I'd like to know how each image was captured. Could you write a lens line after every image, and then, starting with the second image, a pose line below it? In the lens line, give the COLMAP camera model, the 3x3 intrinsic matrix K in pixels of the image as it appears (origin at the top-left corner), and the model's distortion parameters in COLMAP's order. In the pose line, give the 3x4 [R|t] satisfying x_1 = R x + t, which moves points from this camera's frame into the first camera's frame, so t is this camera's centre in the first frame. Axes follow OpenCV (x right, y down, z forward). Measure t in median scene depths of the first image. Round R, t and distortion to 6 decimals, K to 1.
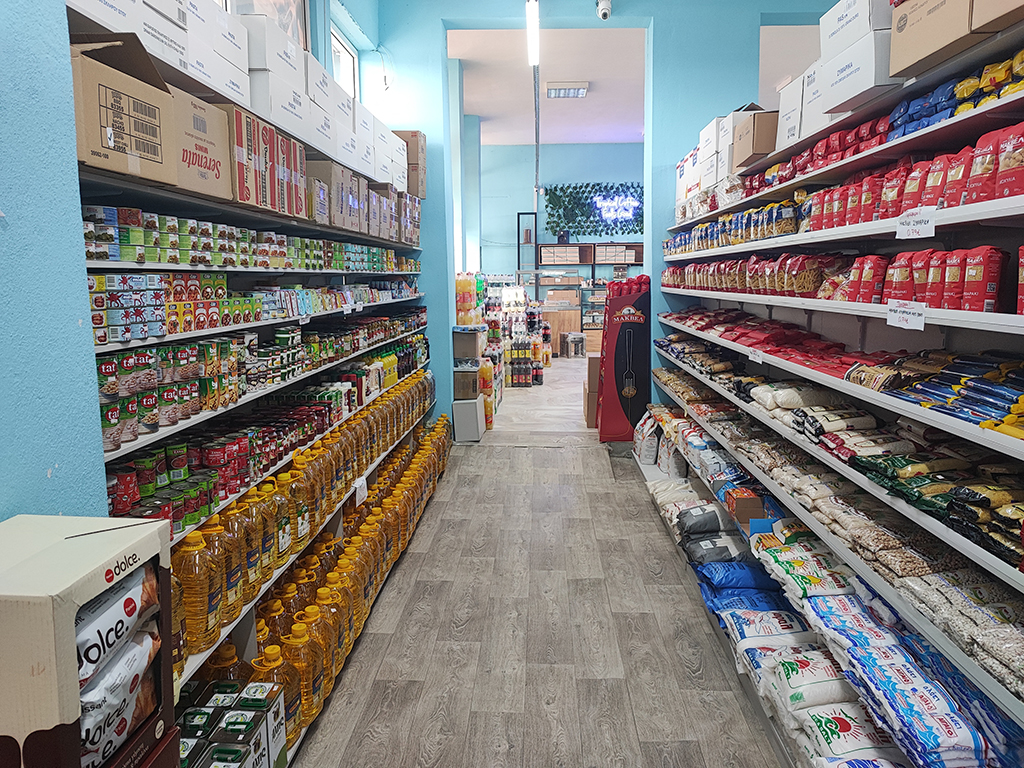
lens RADIAL K [[745.4, 0, 501.9], [0, 745.4, 382.4], [0, 0, 1]] dist [0.036308, -0.049343]
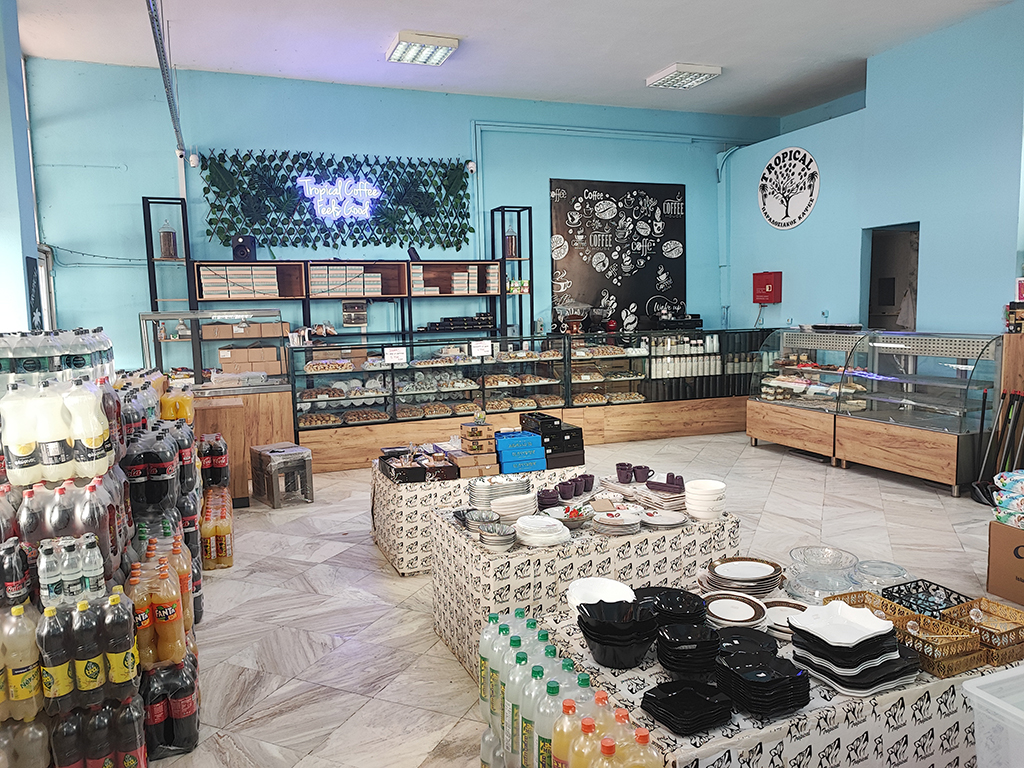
lens RADIAL K [[738.0, 0, 503.3], [0, 738.0, 384.3], [0, 0, 1]] dist [0.029534, -0.031094]
pose [[0.915585, -0.057415, 0.398004, 0.035932], [0.074458, 0.996845, -0.027483, -0.070476], [-0.395171, 0.054798, 0.916972, 0.449778]]
